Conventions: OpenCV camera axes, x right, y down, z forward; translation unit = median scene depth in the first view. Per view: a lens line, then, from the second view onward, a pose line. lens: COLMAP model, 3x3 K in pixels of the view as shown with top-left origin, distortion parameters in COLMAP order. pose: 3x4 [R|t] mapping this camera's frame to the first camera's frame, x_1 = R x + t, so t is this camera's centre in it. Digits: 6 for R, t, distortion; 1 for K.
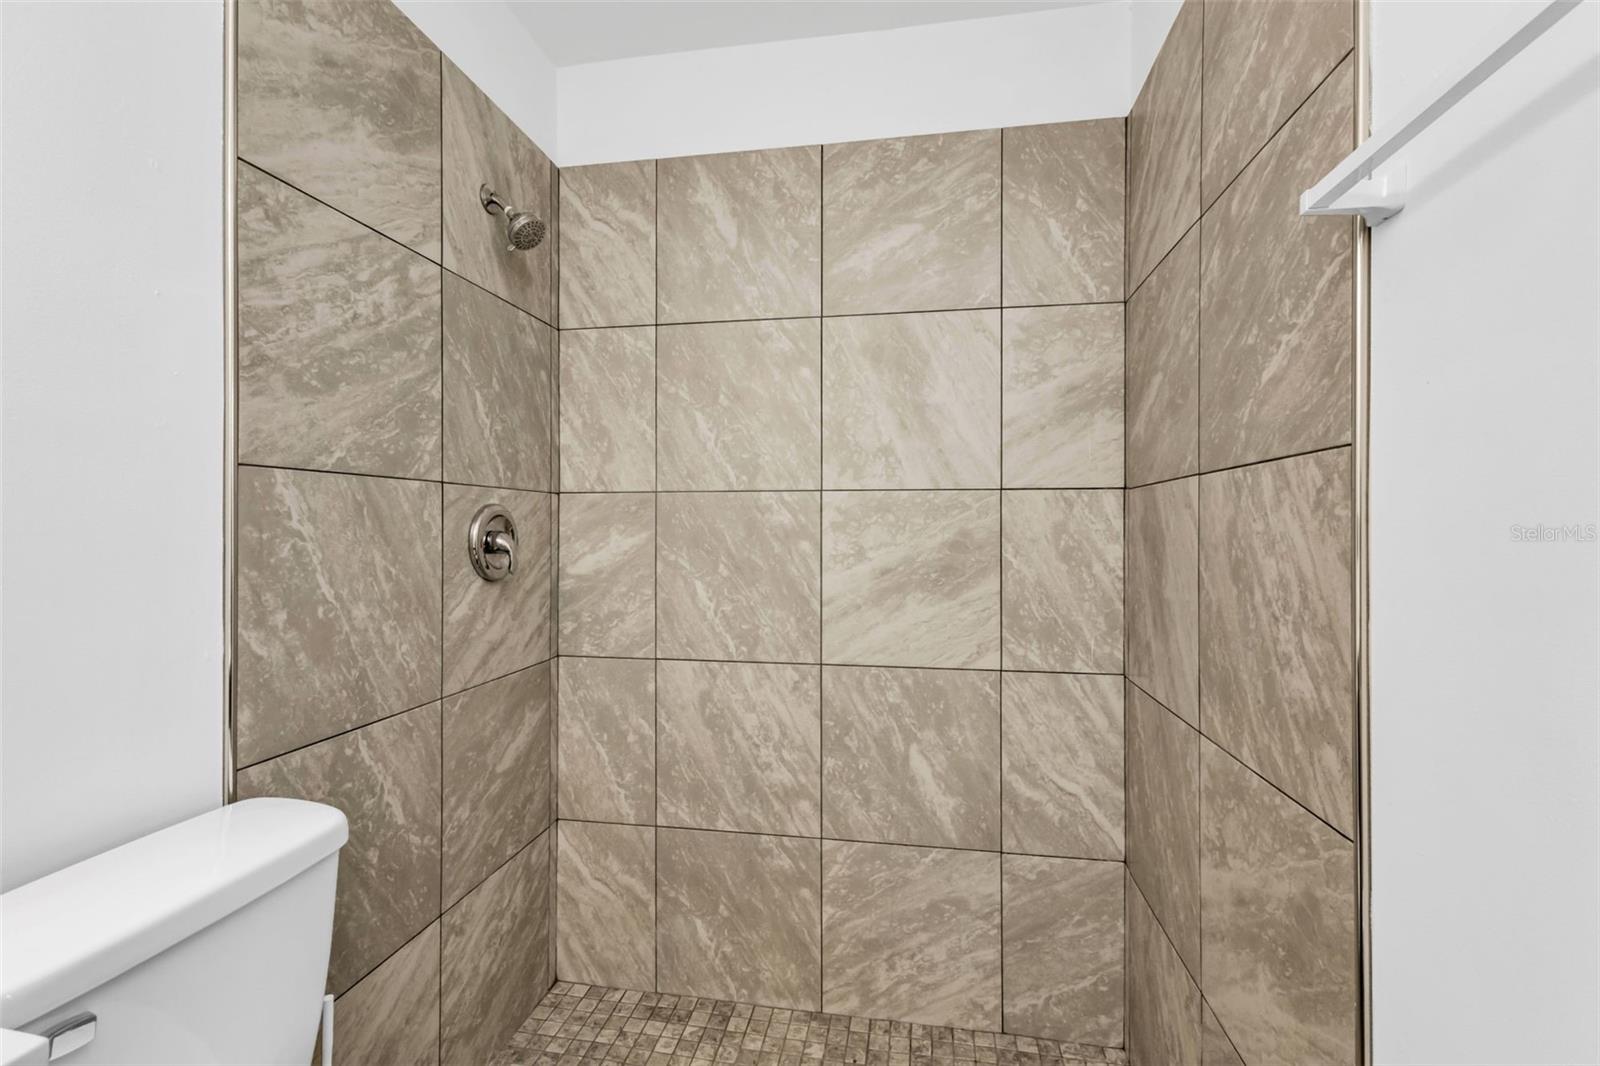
lens RADIAL K [[724.6, 0, 796.2], [0, 724.6, 524.0], [0, 0, 1]] dist [0.011624, 0.000533]
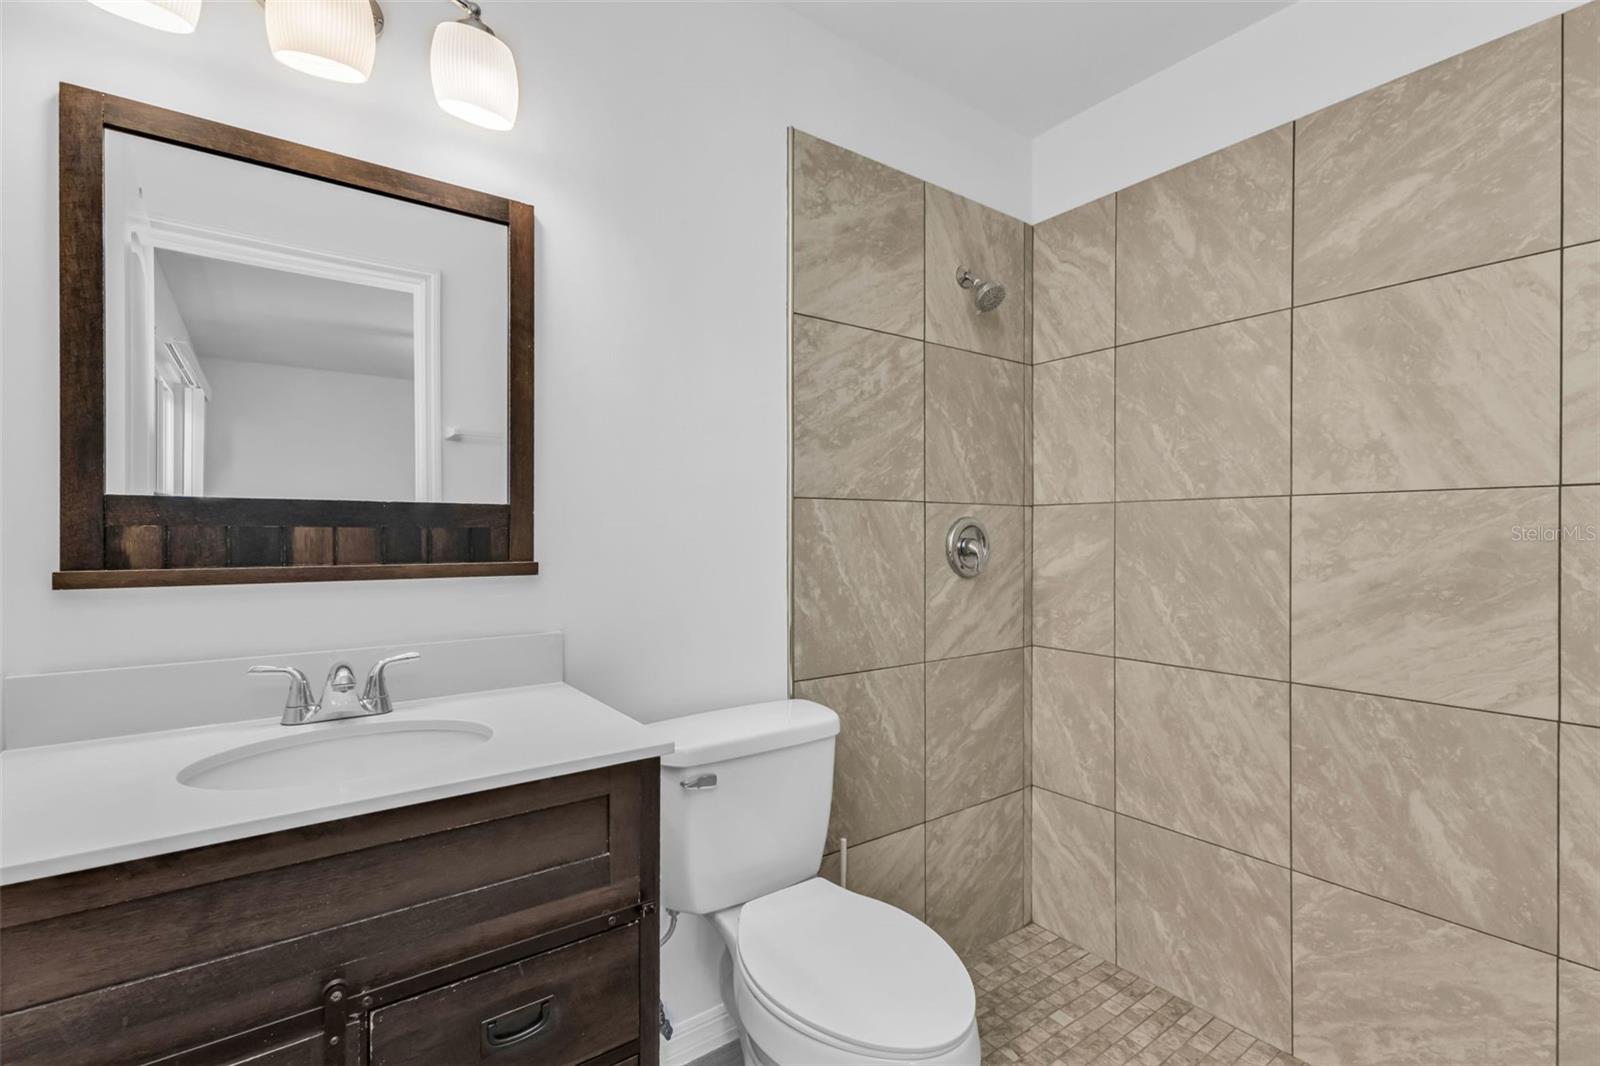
lens RADIAL K [[724.6, 0, 801.1], [0, 724.6, 534.9], [0, 0, 1]] dist [0.011624, 0.000533]
pose [[0.726886, -0.000463, -0.686758, 0.226099], [0.004128, 0.999985, 0.003695, -0.002049], [0.686746, -0.005520, 0.726877, -0.112033]]
